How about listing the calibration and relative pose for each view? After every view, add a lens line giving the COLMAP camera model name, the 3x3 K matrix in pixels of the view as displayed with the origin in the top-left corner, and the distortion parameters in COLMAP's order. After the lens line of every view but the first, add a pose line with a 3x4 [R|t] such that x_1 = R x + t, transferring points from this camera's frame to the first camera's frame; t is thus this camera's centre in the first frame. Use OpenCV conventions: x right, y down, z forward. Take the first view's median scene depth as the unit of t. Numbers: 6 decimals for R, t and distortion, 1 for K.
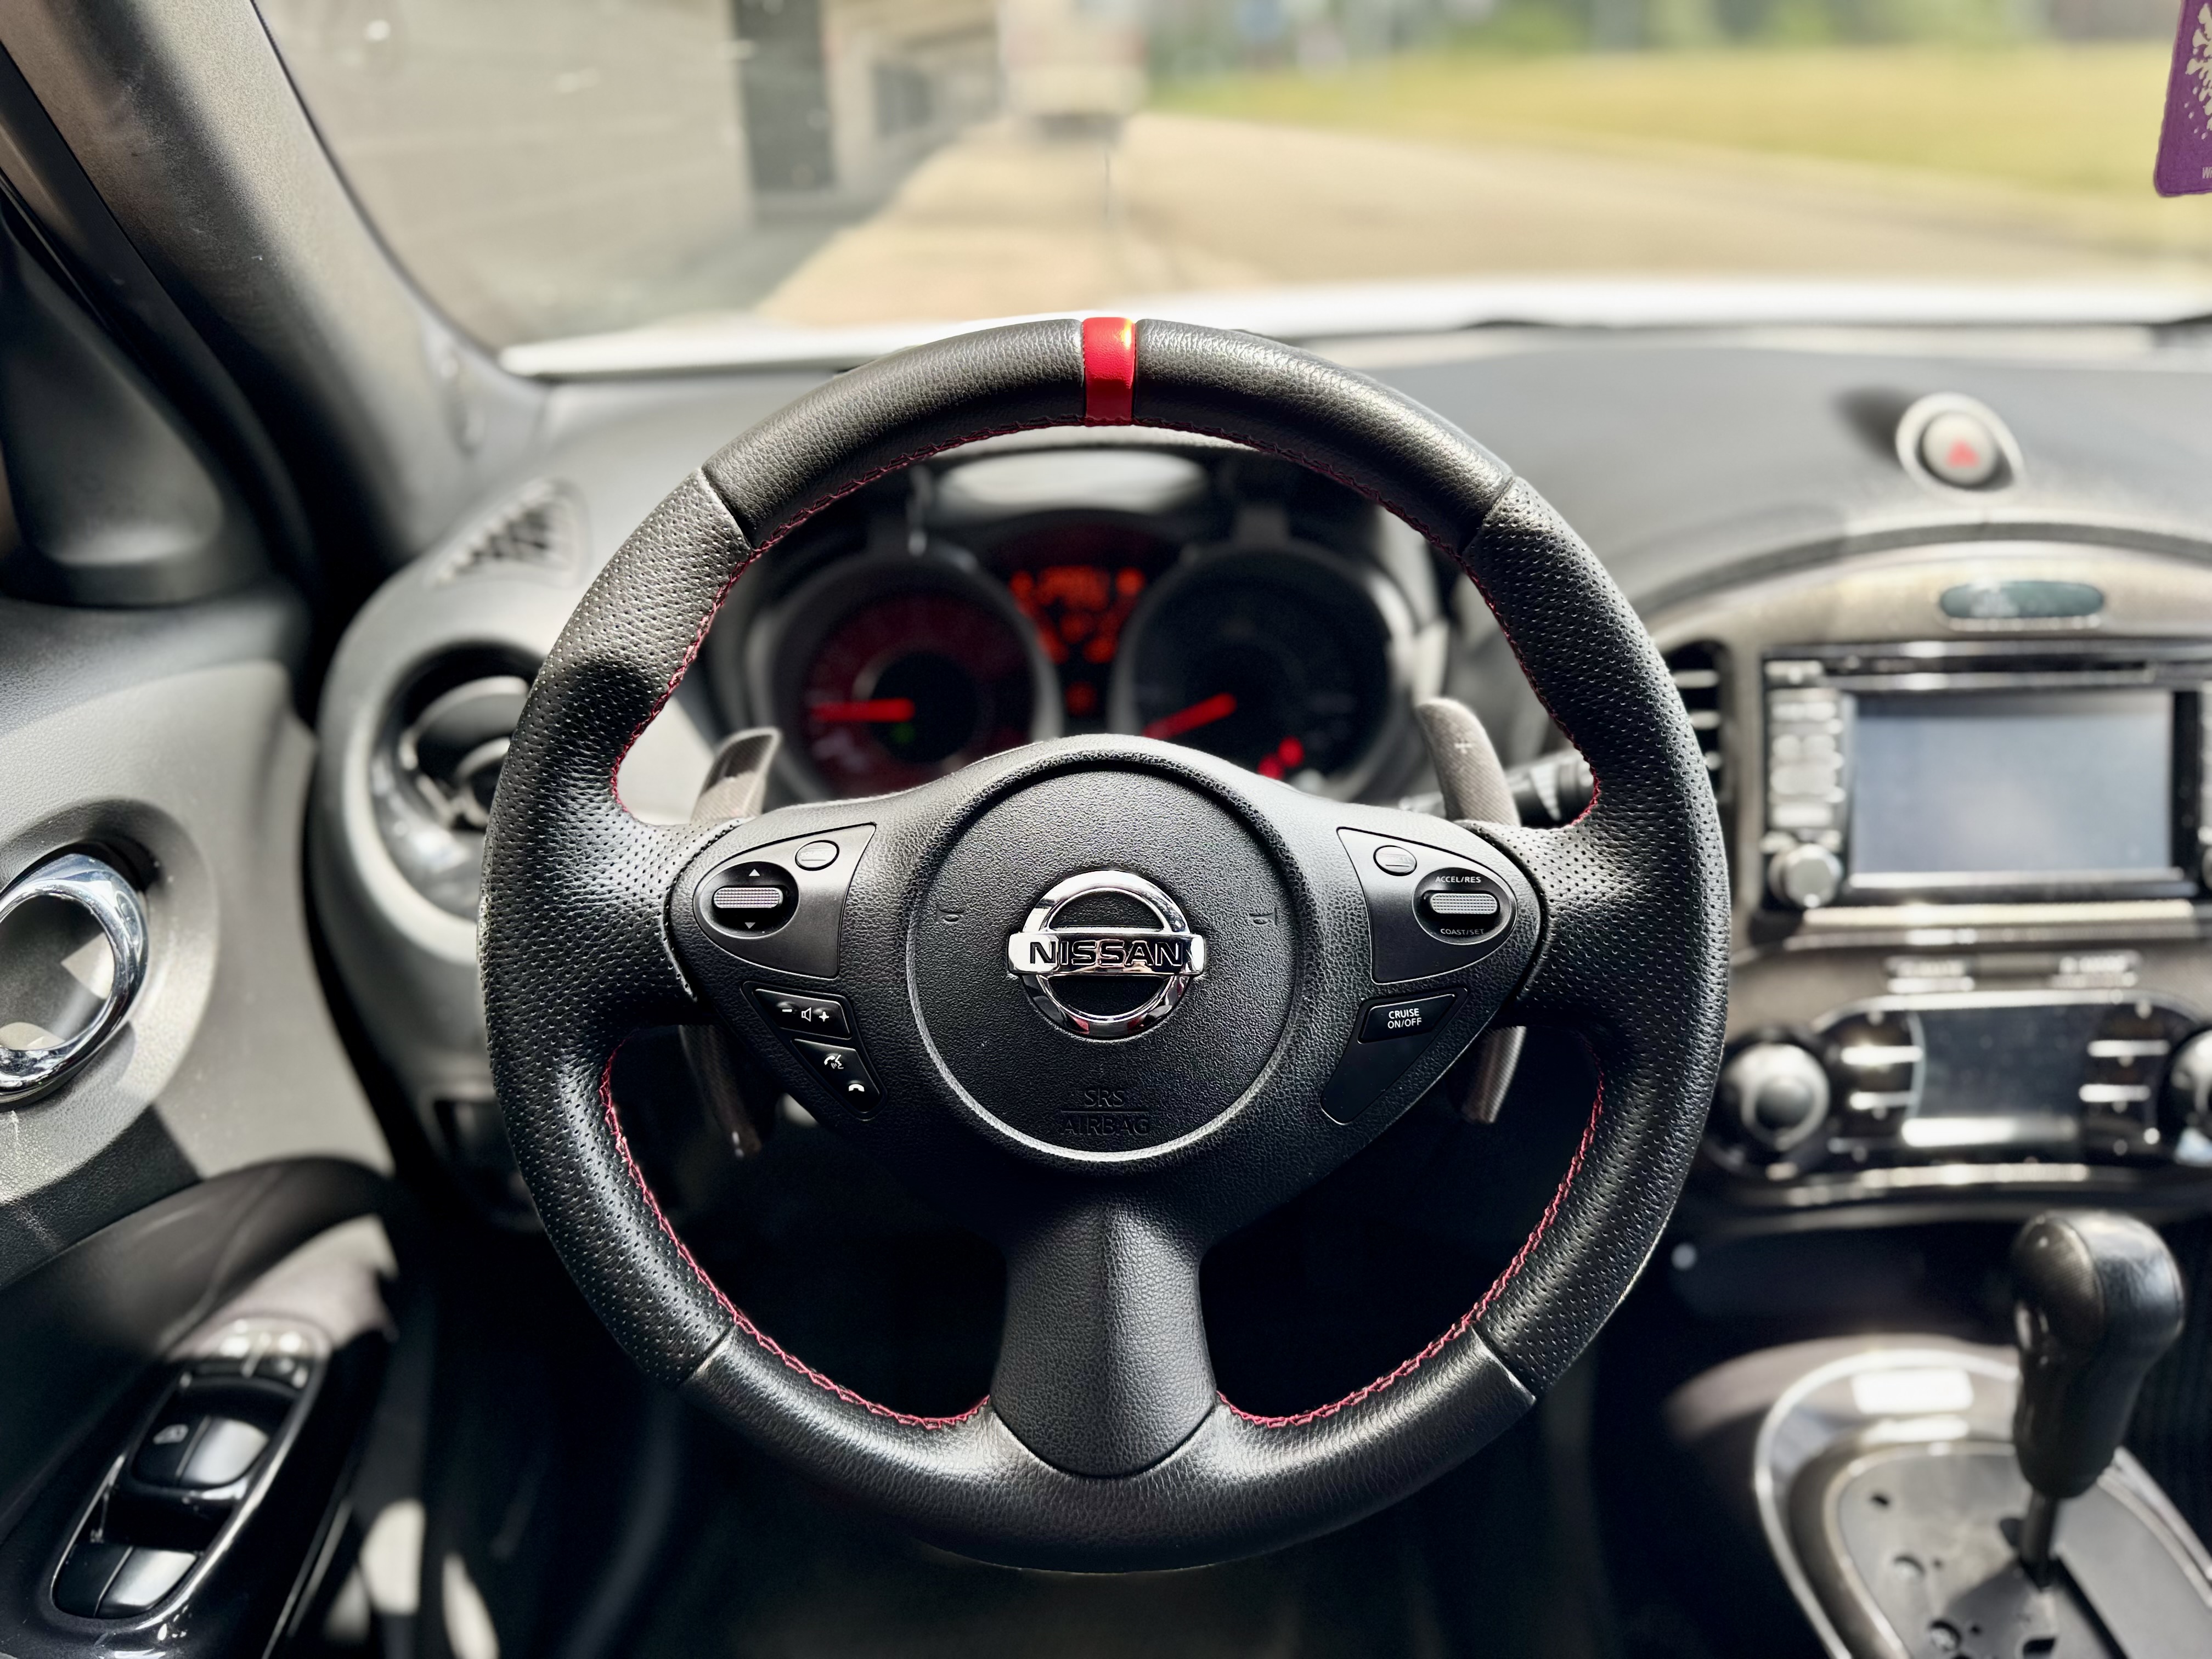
lens RADIAL K [[1522.8, 0, 1094.7], [0, 1522.8, 917.6], [0, 0, 1]] dist [0.081191, -0.092177]
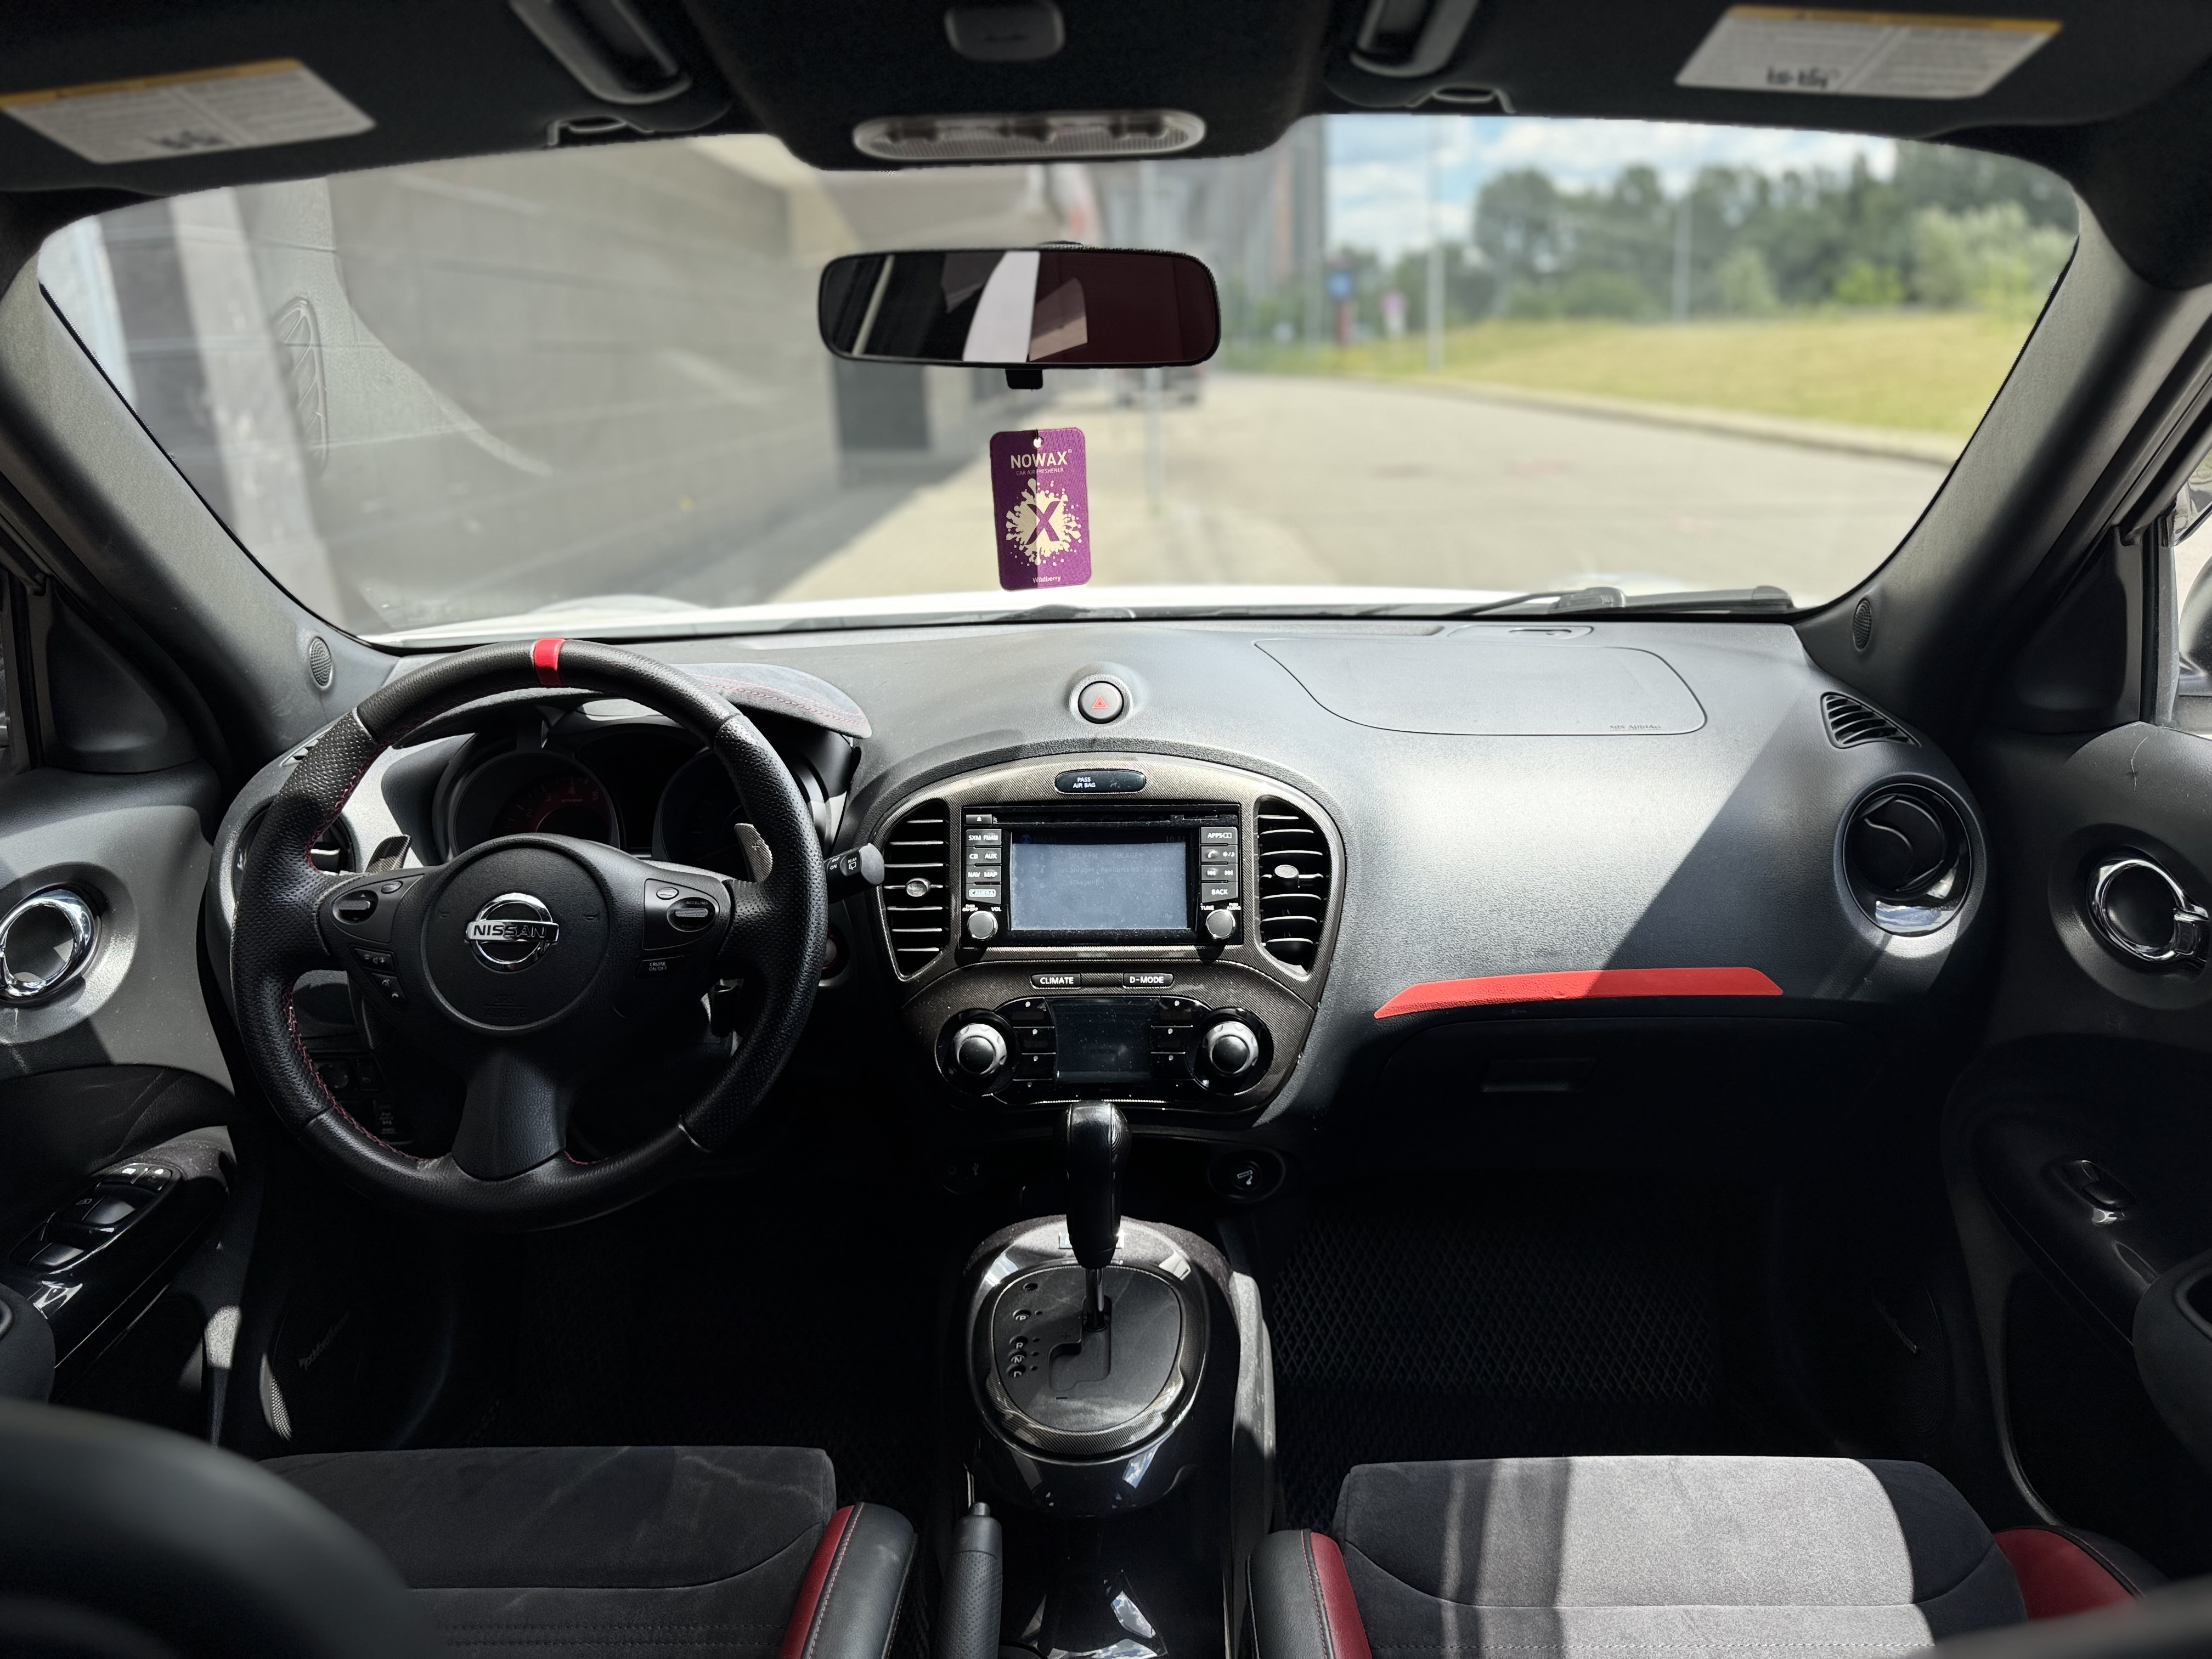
lens RADIAL K [[1522.8, 0, 1094.7], [0, 1522.8, 917.6], [0, 0, 1]] dist [0.081191, -0.092177]
pose [[0.997775, 0.014455, -0.065086, 0.751235], [-0.023161, 0.990566, -0.135062, 0.216292], [0.062520, 0.136269, 0.988697, -0.838101]]
